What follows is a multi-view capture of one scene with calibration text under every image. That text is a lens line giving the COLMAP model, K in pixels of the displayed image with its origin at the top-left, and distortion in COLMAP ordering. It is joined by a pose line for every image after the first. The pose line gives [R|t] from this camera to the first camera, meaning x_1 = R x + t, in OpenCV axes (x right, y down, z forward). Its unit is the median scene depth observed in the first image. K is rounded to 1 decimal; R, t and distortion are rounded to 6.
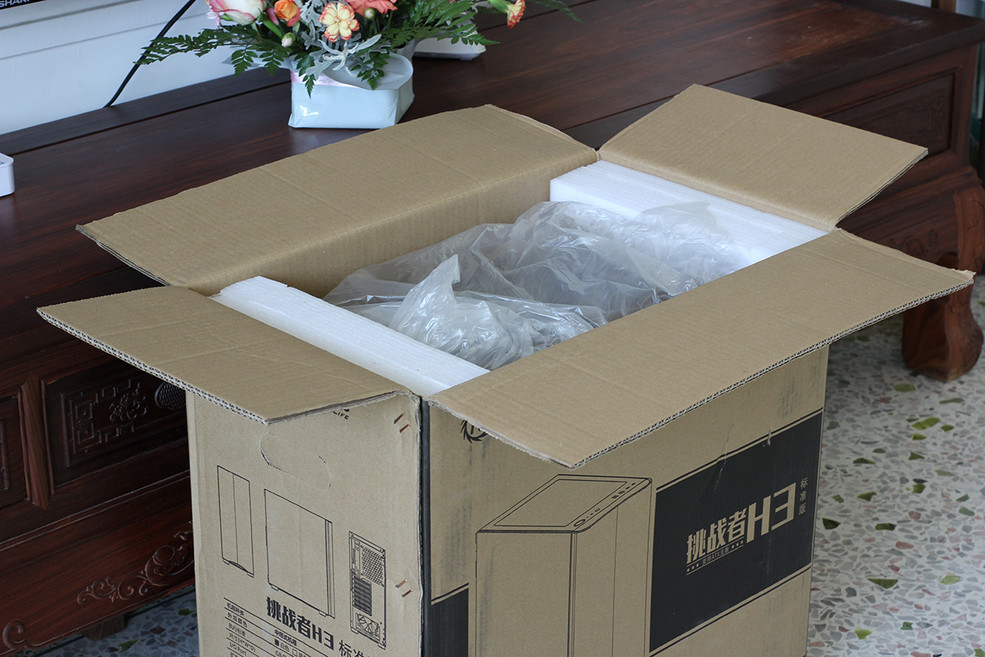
lens RADIAL K [[2302.6, 0, 492.5], [0, 2302.6, 328.6], [0, 0, 1]] dist [-0.180895, 0.000000]
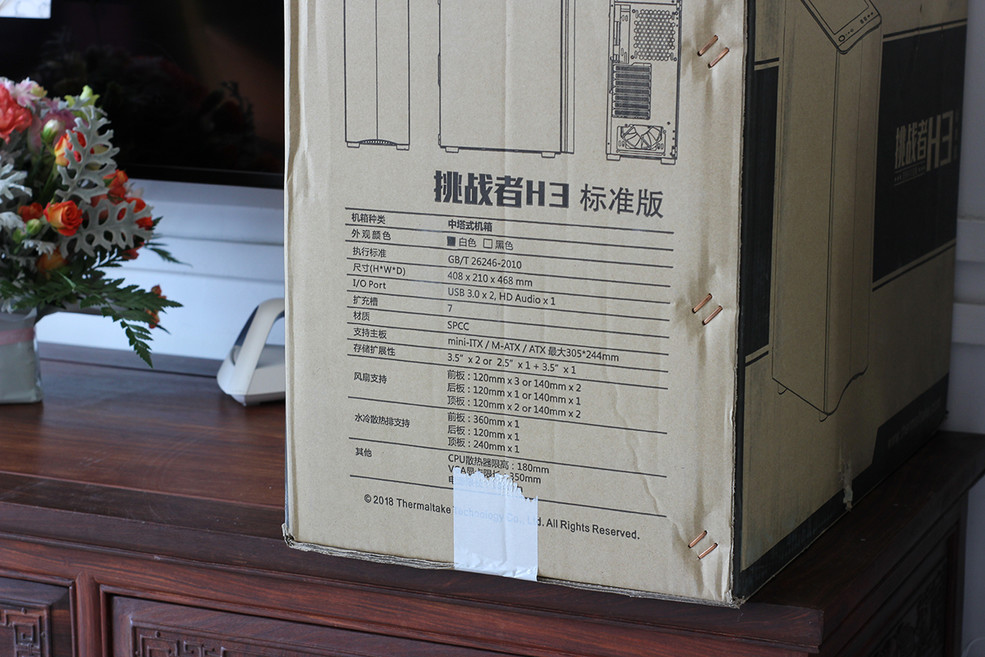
lens RADIAL K [[2302.6, 0, 492.9], [0, 2302.6, 328.6], [0, 0, 1]] dist [-0.180895, 0.000000]
pose [[0.937684, -0.061392, 0.342024, -0.326724], [0.133945, 0.972066, -0.192737, 0.303596], [-0.320637, 0.226538, 0.919713, 0.379282]]
